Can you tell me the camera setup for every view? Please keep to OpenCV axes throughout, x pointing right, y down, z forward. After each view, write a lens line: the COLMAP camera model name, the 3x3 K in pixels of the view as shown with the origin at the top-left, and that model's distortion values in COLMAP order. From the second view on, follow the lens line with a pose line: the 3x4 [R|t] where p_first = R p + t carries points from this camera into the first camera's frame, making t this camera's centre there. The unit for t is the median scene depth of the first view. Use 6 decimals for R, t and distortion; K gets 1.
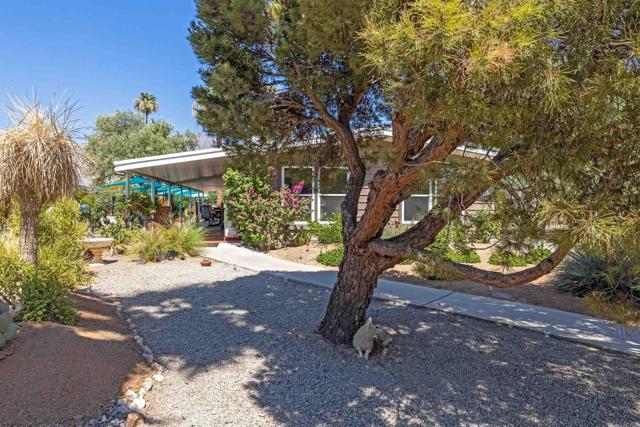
lens RADIAL K [[394.4, 0, 318.4], [0, 394.4, 211.9], [0, 0, 1]] dist [-0.002643, -0.000081]
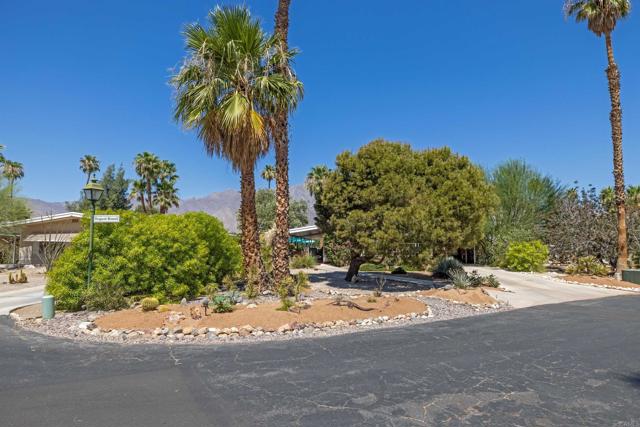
lens RADIAL K [[369.5, 0, 320.0], [0, 369.5, 214.2], [0, 0, 1]] dist [-0.000233, -0.000002]
pose [[0.968937, -0.024283, -0.246114, 0.308070], [-0.002311, 0.994236, -0.107192, 0.020040], [0.247299, 0.104431, 0.963295, -1.216830]]
